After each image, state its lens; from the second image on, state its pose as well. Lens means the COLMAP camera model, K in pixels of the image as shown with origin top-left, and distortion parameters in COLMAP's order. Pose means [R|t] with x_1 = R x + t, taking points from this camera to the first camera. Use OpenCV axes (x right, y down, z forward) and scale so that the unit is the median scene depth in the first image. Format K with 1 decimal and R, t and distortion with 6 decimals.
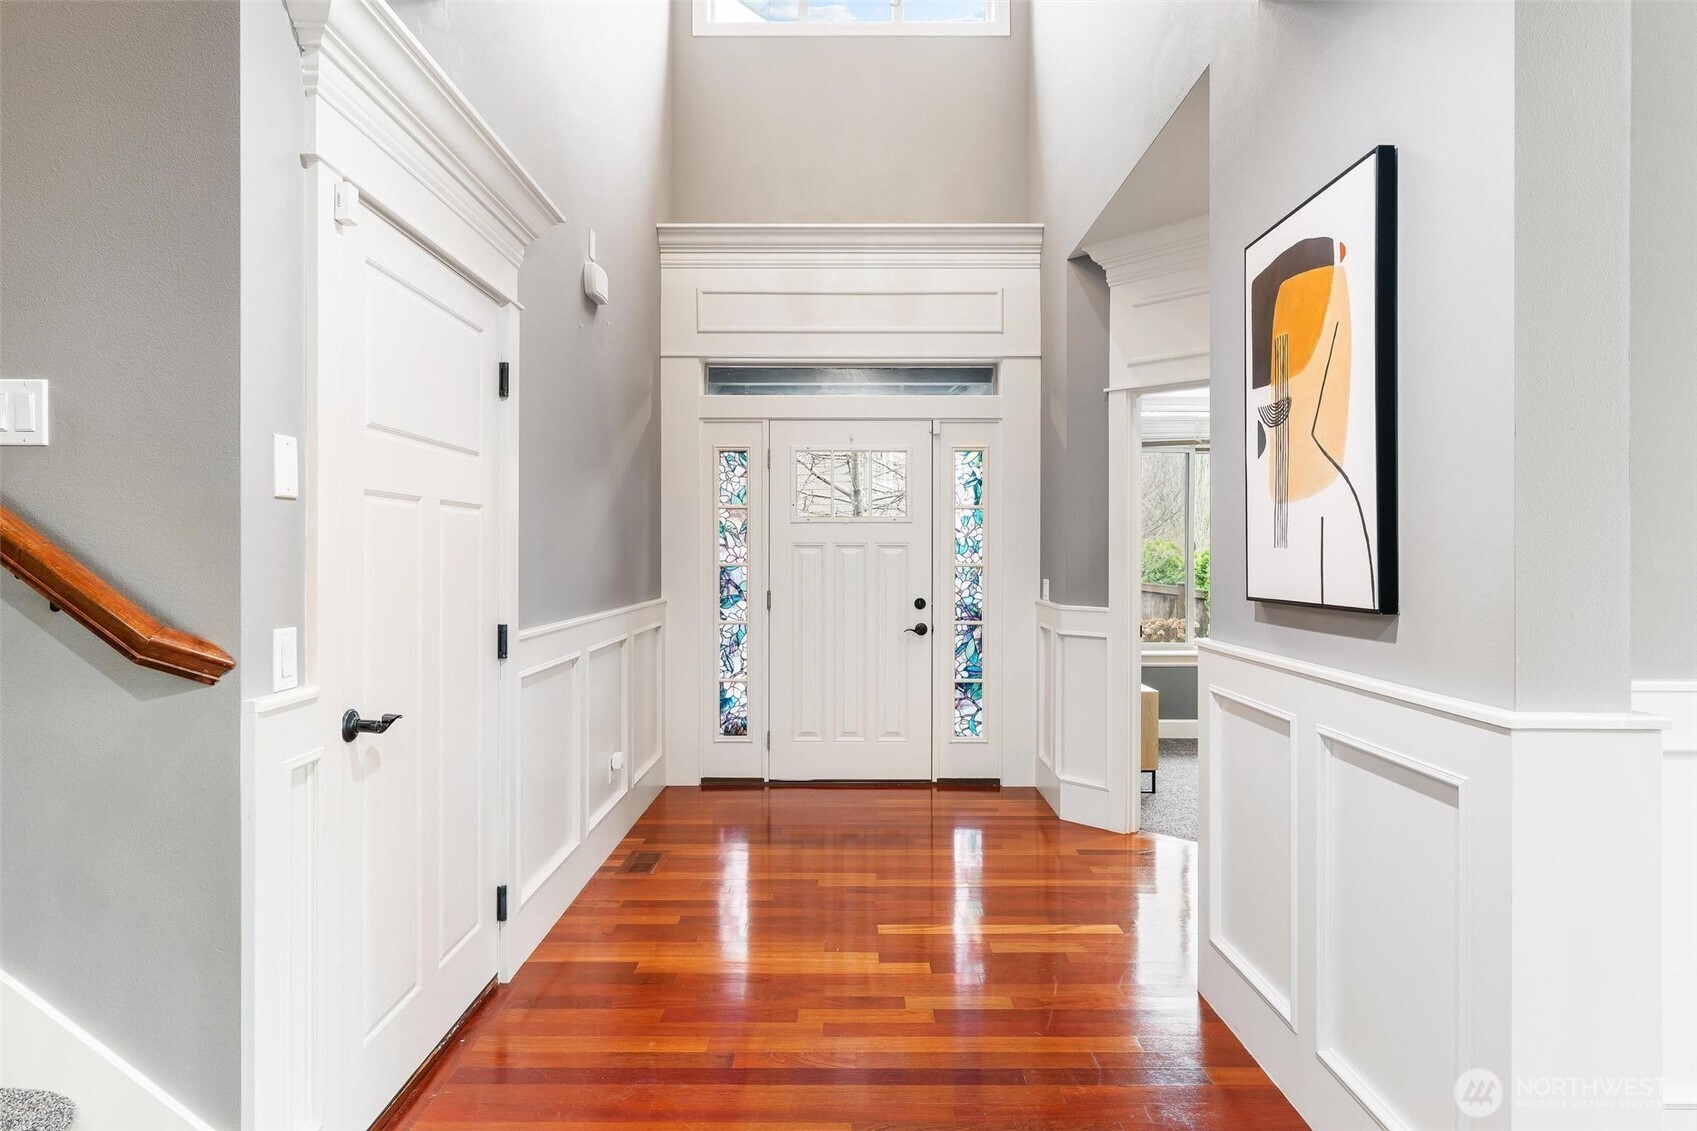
lens RADIAL K [[808.8, 0, 844.8], [0, 808.8, 560.2], [0, 0, 1]] dist [0.003453, -0.000885]
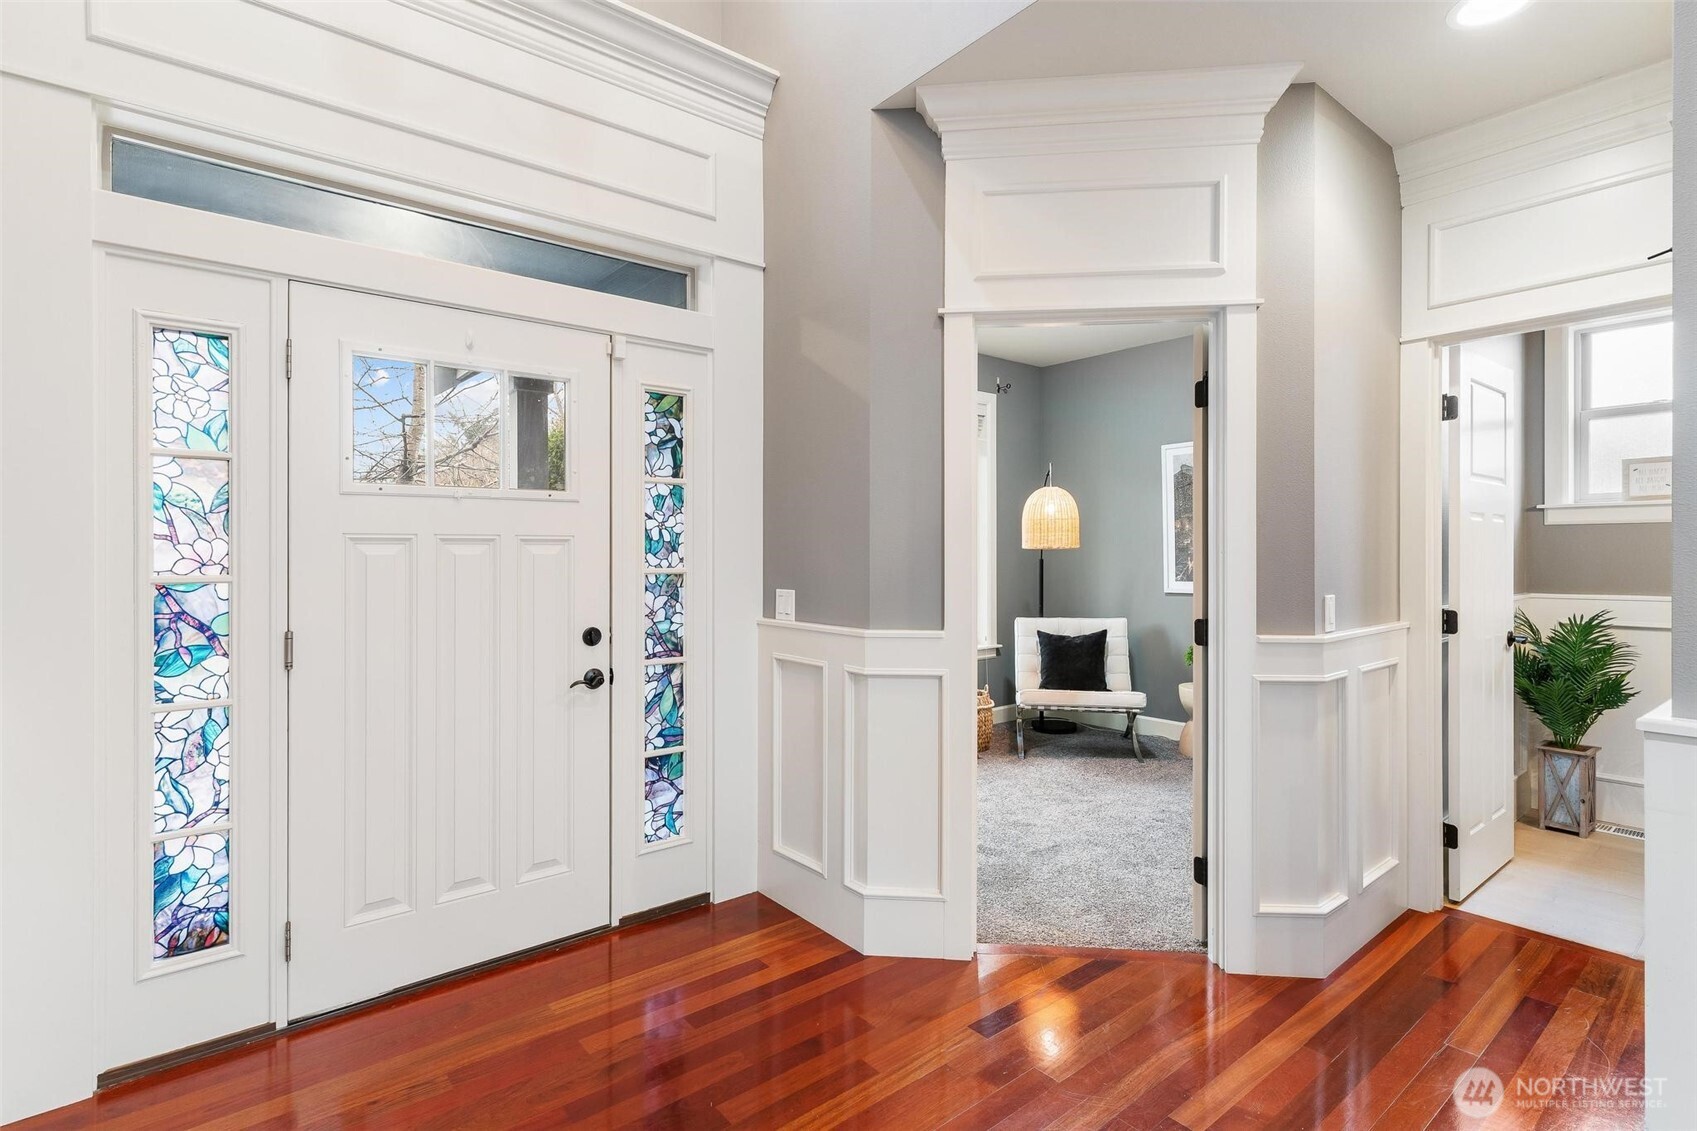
lens RADIAL K [[808.8, 0, 849.0], [0, 808.8, 552.6], [0, 0, 1]] dist [0.003453, -0.000885]
pose [[0.790693, -0.004323, 0.612198, -0.123882], [0.010382, 0.999926, -0.006349, -0.002928], [-0.612125, 0.011376, 0.790679, 0.406173]]
